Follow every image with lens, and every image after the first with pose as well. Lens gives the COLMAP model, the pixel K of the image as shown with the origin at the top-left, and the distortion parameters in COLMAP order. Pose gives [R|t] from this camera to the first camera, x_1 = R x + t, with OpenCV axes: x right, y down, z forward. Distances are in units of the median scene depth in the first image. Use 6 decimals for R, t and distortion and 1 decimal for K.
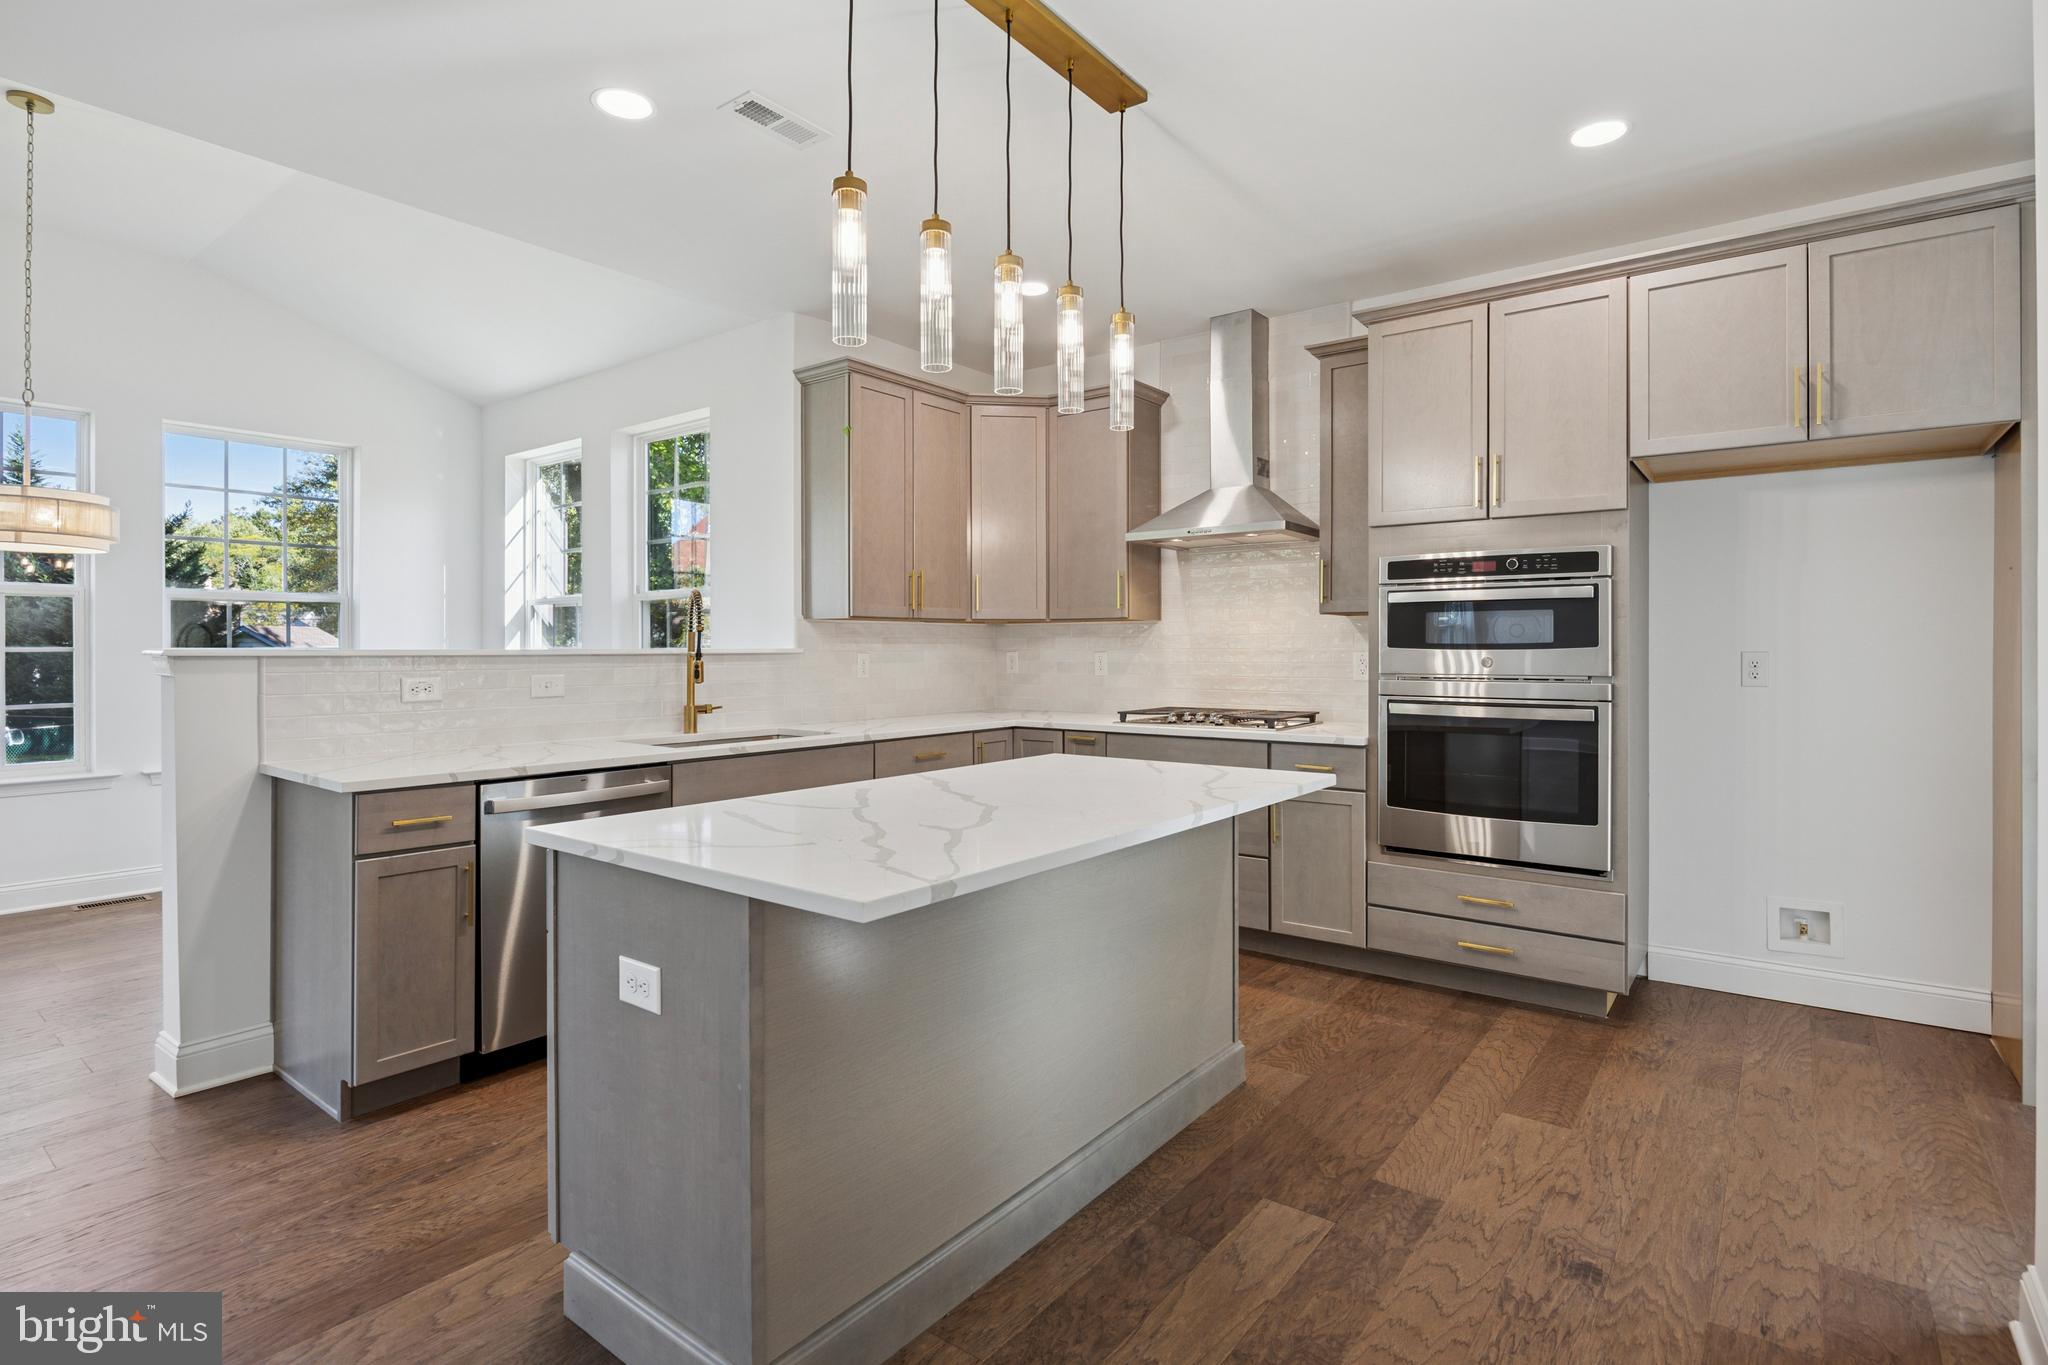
lens RADIAL K [[1006.3, 0, 1022.9], [0, 1006.3, 654.2], [0, 0, 1]] dist [-0.012417, 0.000271]
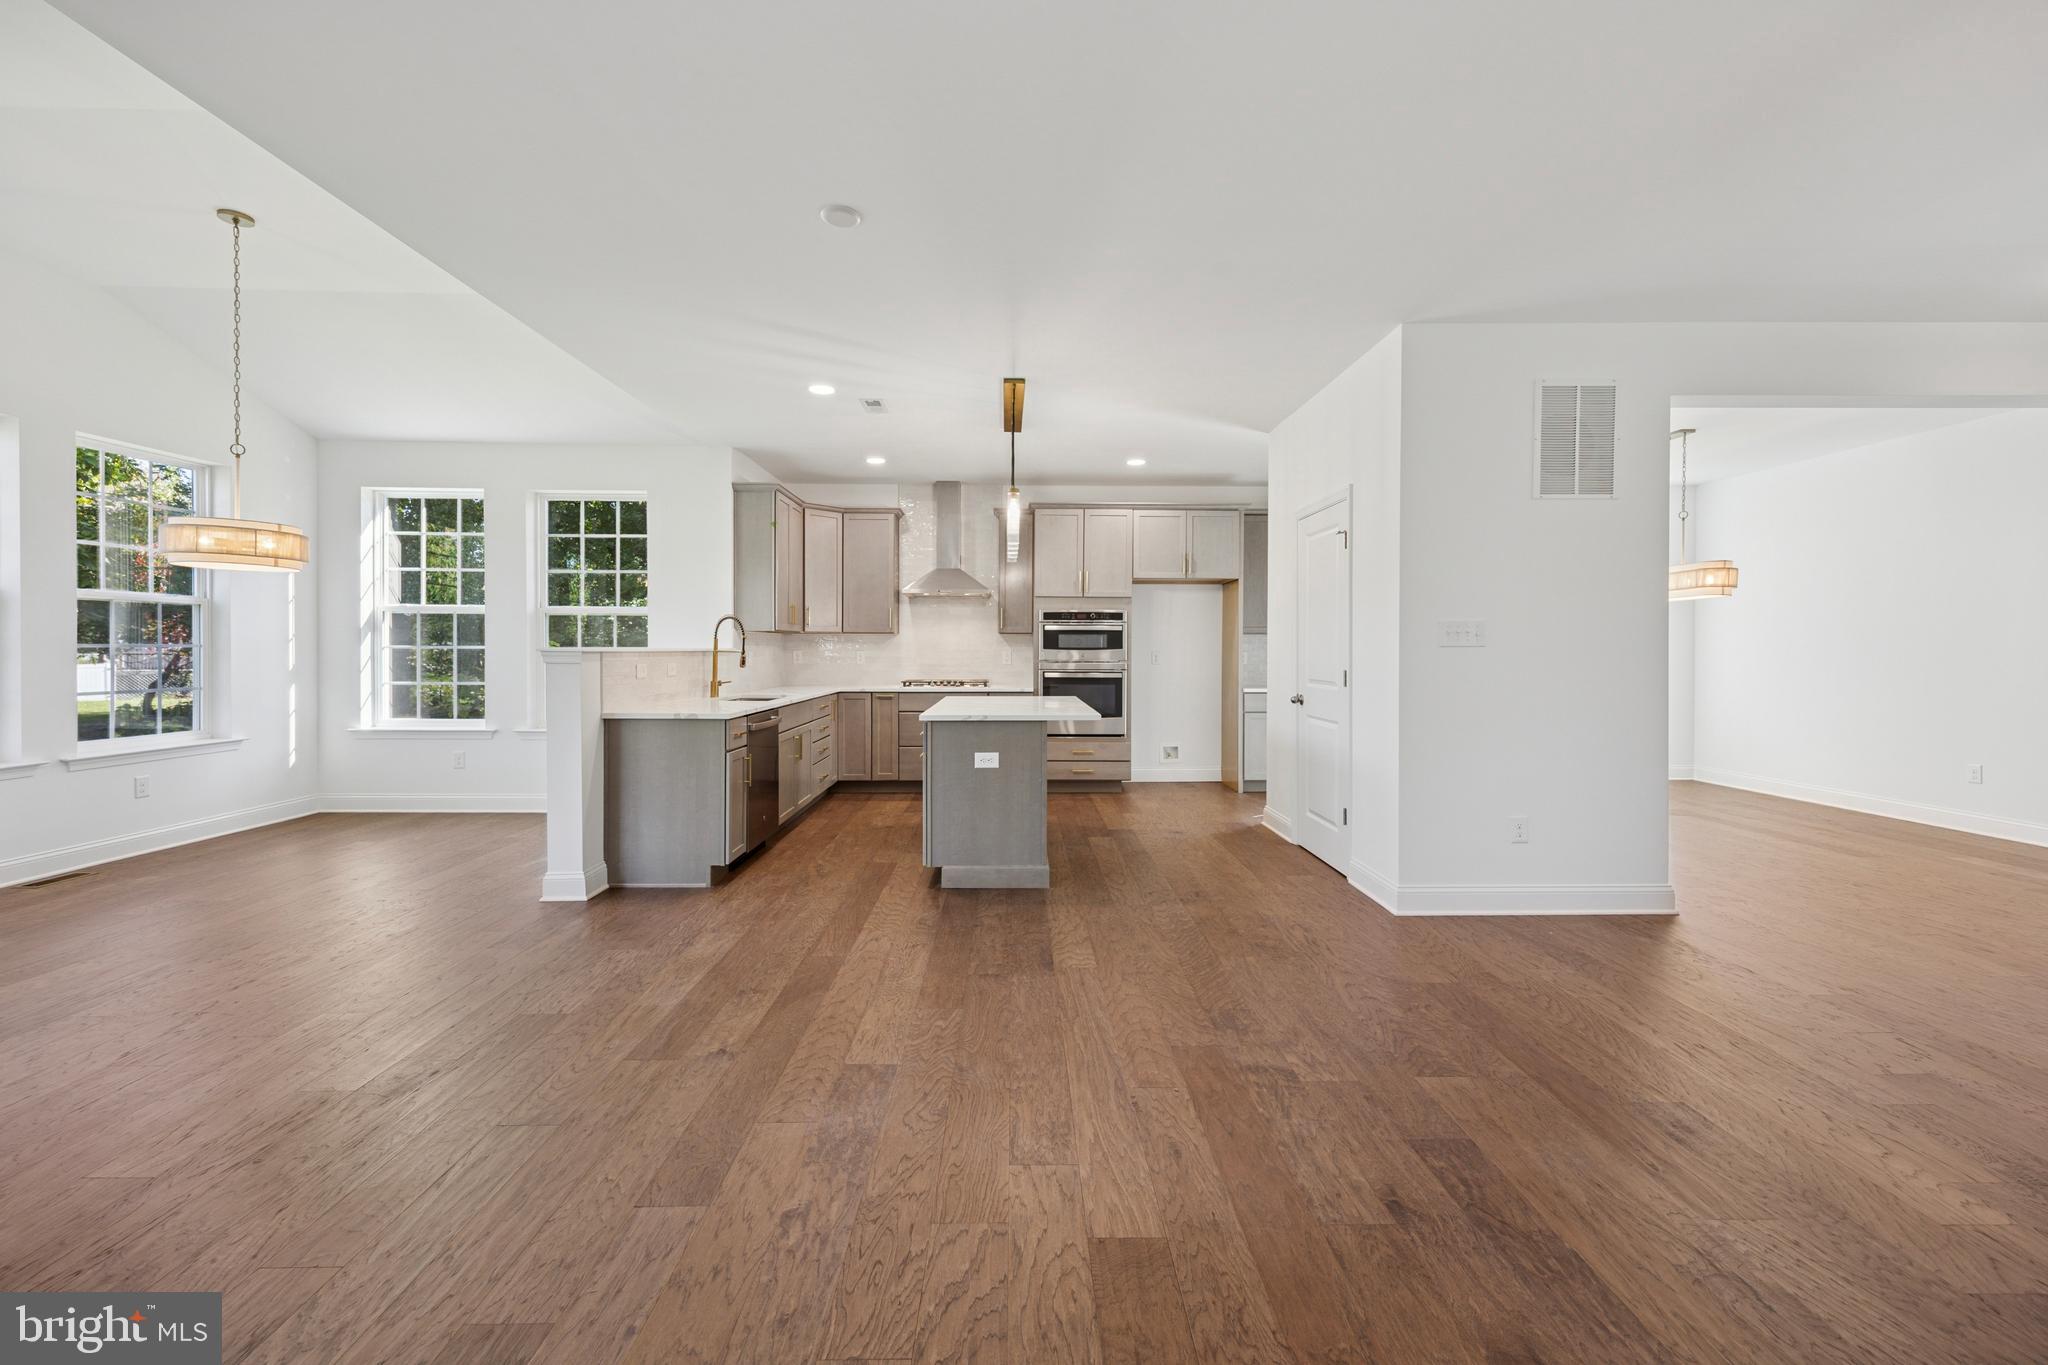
lens RADIAL K [[837.2, 0, 1020.6], [0, 837.2, 659.4], [0, 0, 1]] dist [0.013673, -0.000026]
pose [[0.784806, -0.003872, 0.619729, -1.009290], [-0.001274, 0.999968, 0.007860, 0.002306], [-0.619740, -0.006958, 0.784776, -0.562633]]
